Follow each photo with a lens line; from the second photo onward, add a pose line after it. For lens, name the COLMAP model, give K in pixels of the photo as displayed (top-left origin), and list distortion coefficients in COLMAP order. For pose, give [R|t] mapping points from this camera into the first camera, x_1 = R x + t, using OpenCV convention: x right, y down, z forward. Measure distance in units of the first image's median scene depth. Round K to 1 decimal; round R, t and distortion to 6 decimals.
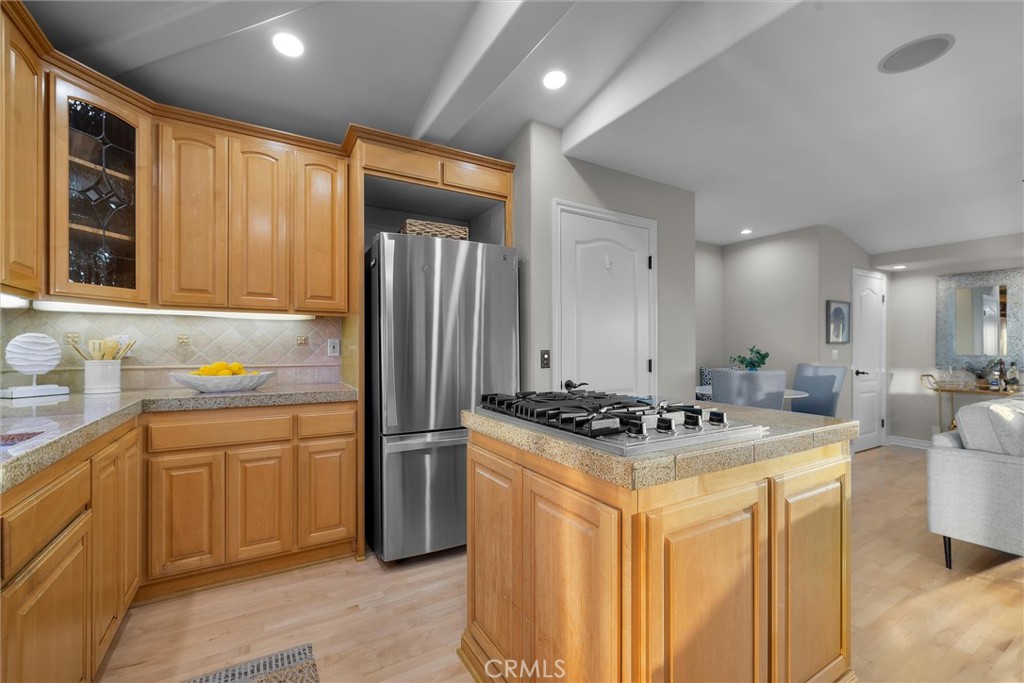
lens RADIAL K [[437.0, 0, 517.9], [0, 437.0, 344.0], [0, 0, 1]] dist [0.000051, -0.000084]
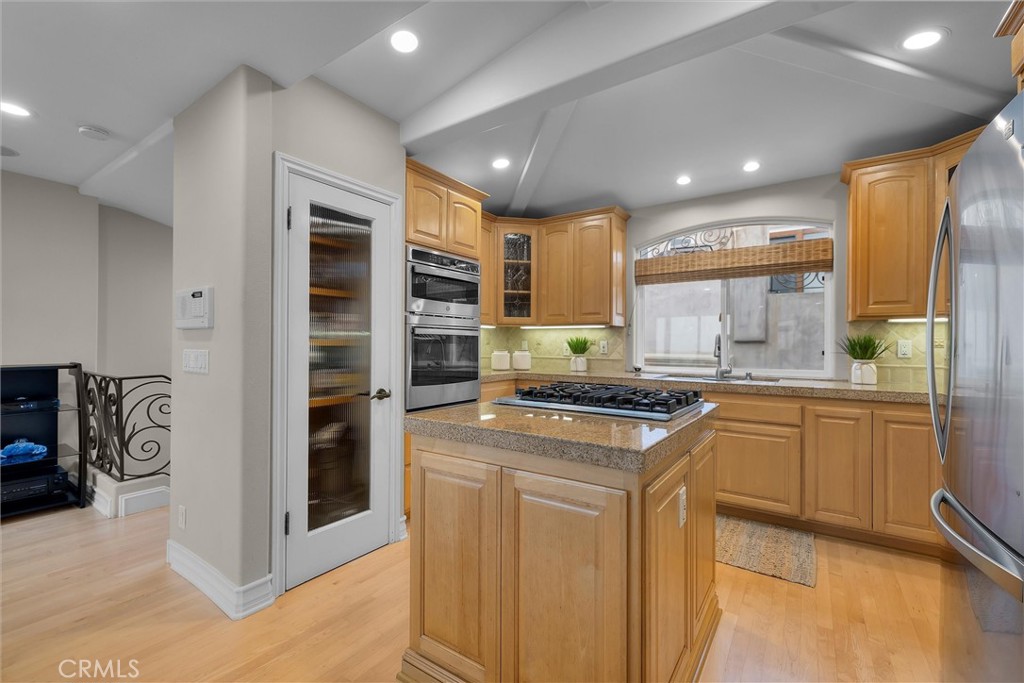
lens RADIAL K [[437.0, 0, 517.9], [0, 437.0, 344.0], [0, 0, 1]] dist [0.000051, -0.000084]
pose [[-0.907891, -0.006401, -0.419158, 0.517078], [-0.002697, 0.999952, -0.009428, 0.002627], [0.419199, -0.007429, -0.907864, 1.122725]]
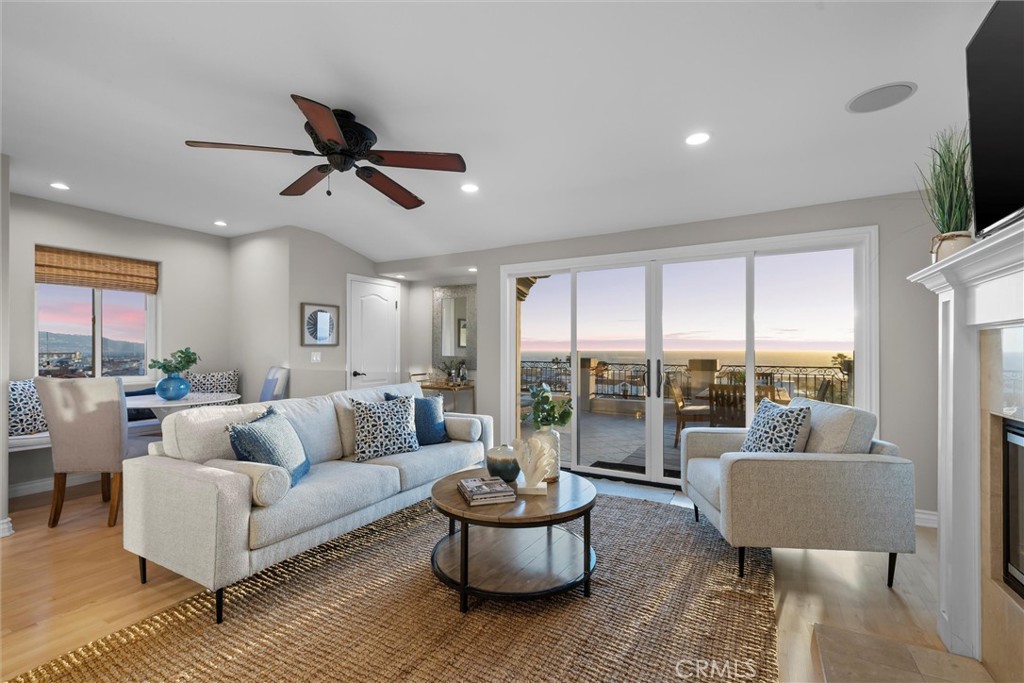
lens RADIAL K [[444.0, 0, 513.7], [0, 444.0, 342.5], [0, 0, 1]] dist [-0.000223, 0.000018]
pose [[0.868157, 0.007673, 0.496230, 1.024281], [-0.004837, 0.999964, -0.006999, -0.006171], [-0.496266, 0.003676, 0.868163, -0.204655]]
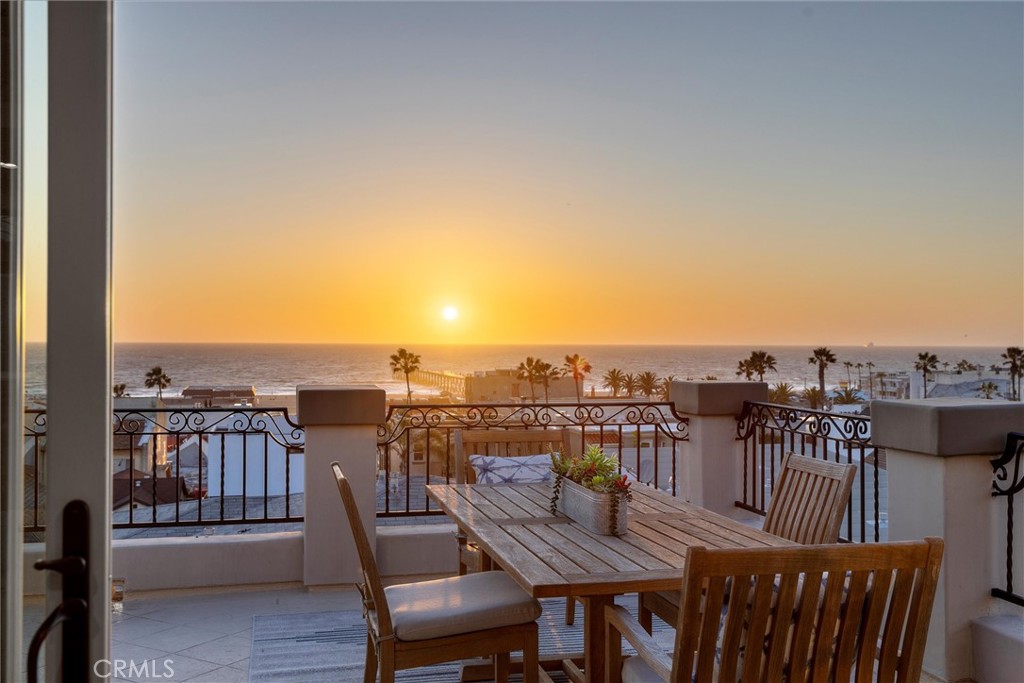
lens RADIAL K [[1007.8, 0, 512.0], [0, 1007.8, 341.5], [0, 0, 1]] dist [0.019661, -0.000310]
pose [[0.300502, 0.000705, 0.953781, 1.706007], [-0.012867, 0.999912, 0.003315, -0.026818], [-0.953694, -0.013269, 0.300484, 0.746650]]
